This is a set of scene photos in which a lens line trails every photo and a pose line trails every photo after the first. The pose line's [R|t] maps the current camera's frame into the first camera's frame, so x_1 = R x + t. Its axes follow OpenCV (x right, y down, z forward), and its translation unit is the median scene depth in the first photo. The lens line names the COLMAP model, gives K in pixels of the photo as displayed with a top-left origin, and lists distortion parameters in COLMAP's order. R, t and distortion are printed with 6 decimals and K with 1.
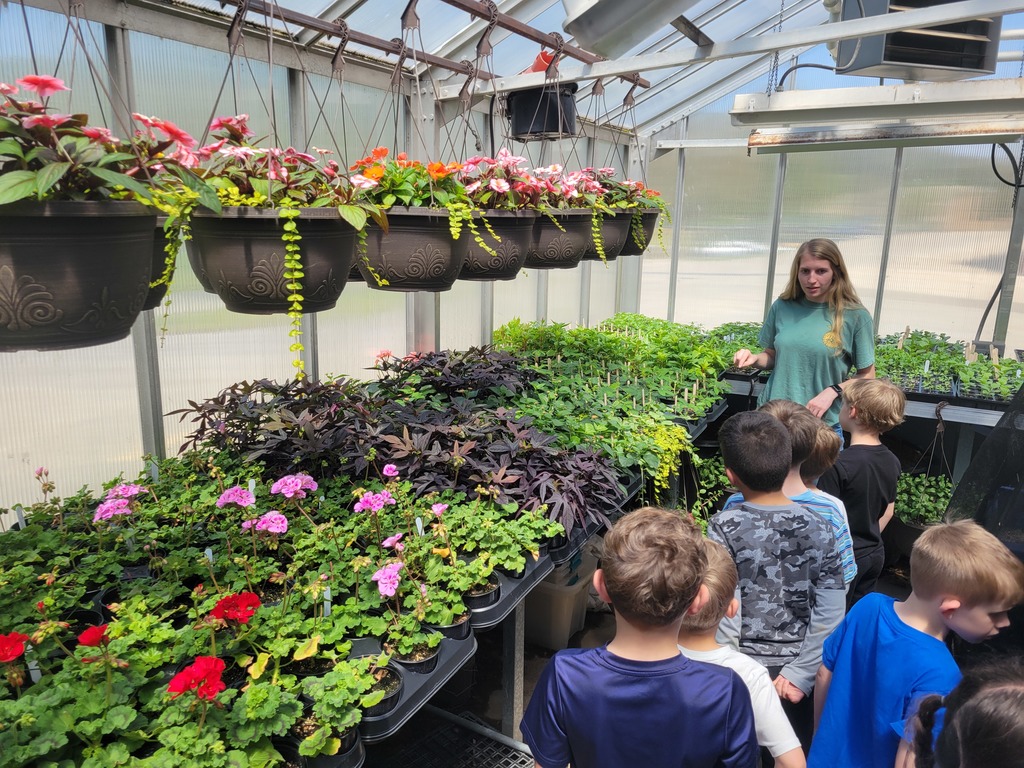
lens RADIAL K [[756.8, 0, 512.0], [0, 756.8, 384.0], [0, 0, 1]] dist [0.028197, -0.032658]
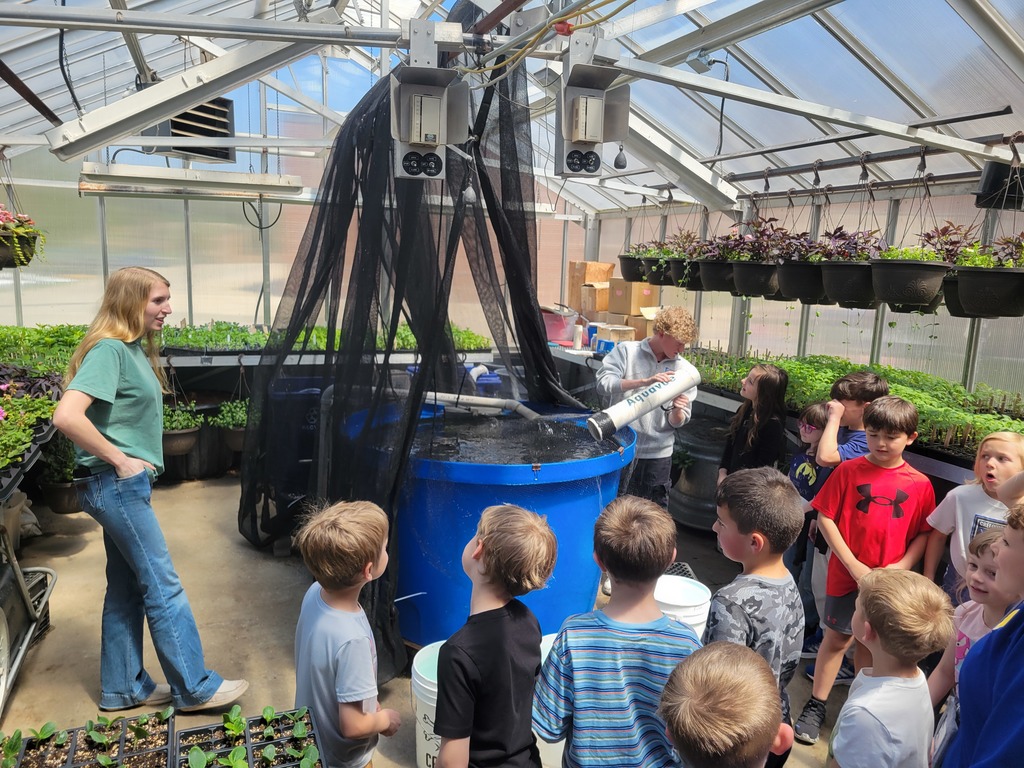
lens RADIAL K [[713.6, 0, 512.0], [0, 713.6, 384.0], [0, 0, 1]] dist [0.070798, -0.089008]
pose [[0.629504, -0.124225, 0.767002, -0.242751], [0.149792, 0.988022, 0.037082, 0.100024], [-0.762421, 0.091548, 0.640572, -0.400137]]
